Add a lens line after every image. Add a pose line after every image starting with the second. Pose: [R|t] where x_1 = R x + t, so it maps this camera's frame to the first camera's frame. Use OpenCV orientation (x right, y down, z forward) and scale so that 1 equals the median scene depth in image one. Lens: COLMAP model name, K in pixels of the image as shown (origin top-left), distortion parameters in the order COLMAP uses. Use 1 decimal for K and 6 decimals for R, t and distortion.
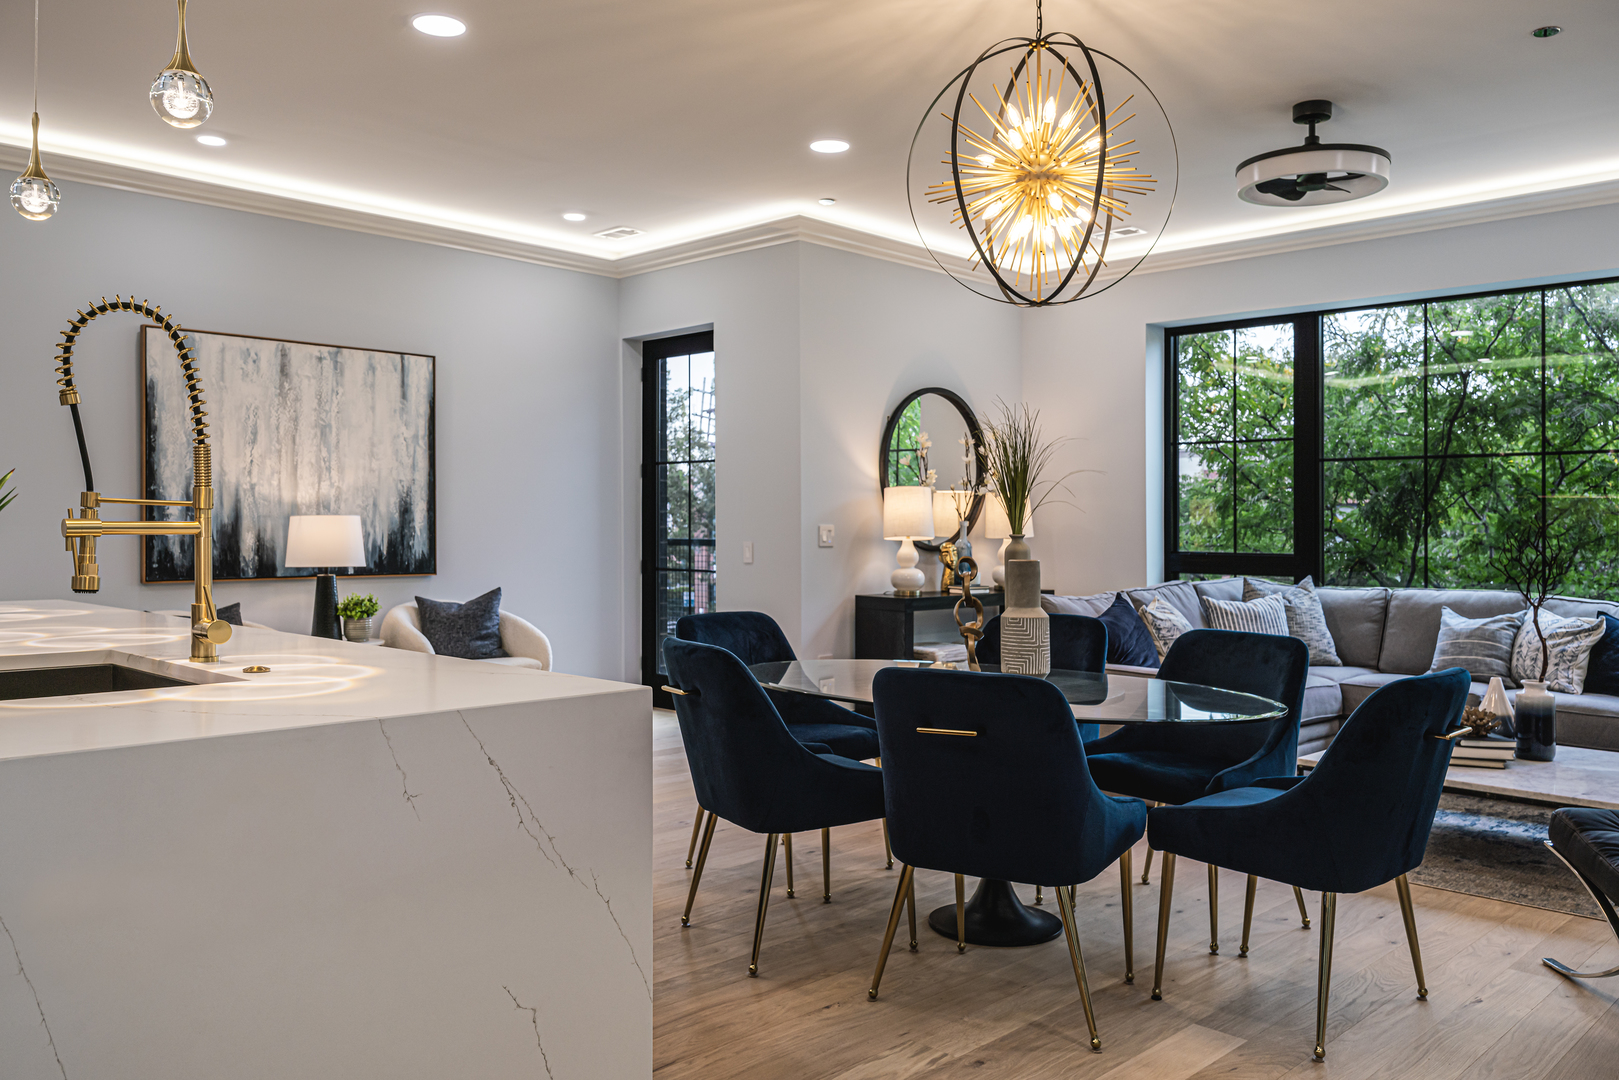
lens RADIAL K [[1277.2, 0, 808.9], [0, 1277.2, 502.0], [0, 0, 1]] dist [0.017816, -0.041132]
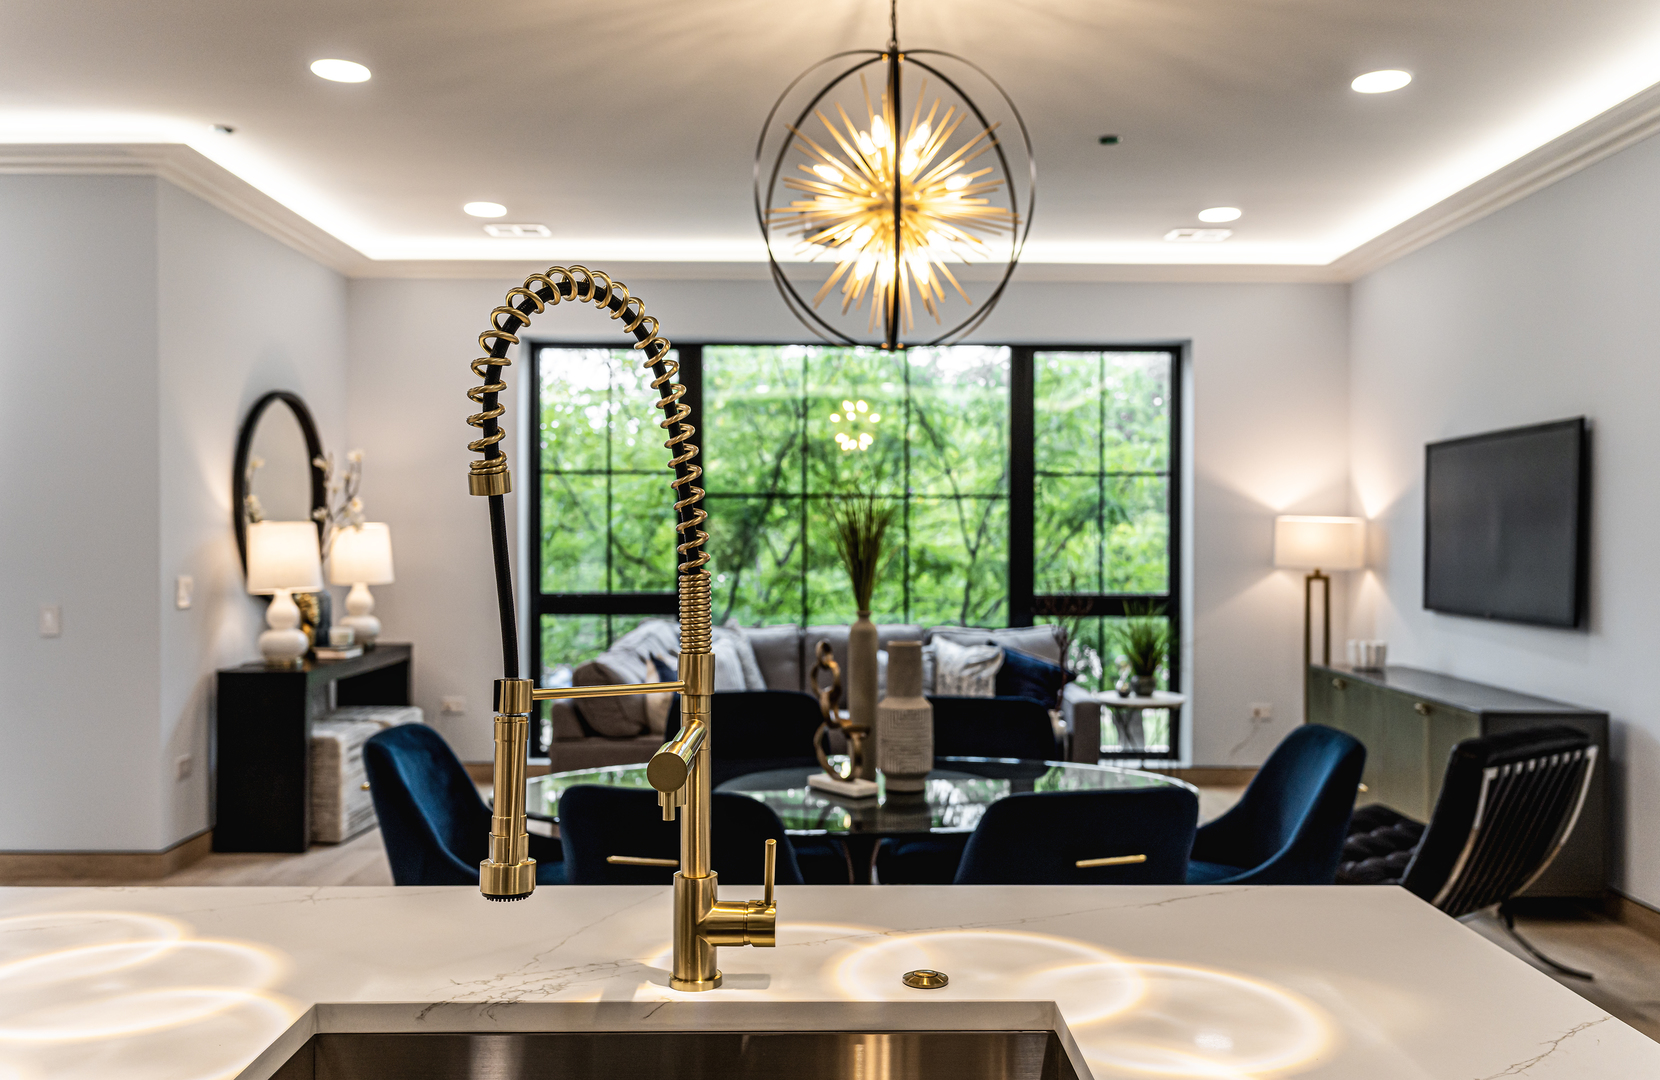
lens RADIAL K [[1376.0, 0, 830.0], [0, 1376.0, 540.0], [0, 0, 1]] dist [0.008823, 0.004119]
pose [[0.704285, -0.009806, 0.709850, -0.362176], [-0.008589, 0.999714, 0.022331, -0.031459], [-0.709865, -0.021824, 0.703999, 0.242478]]
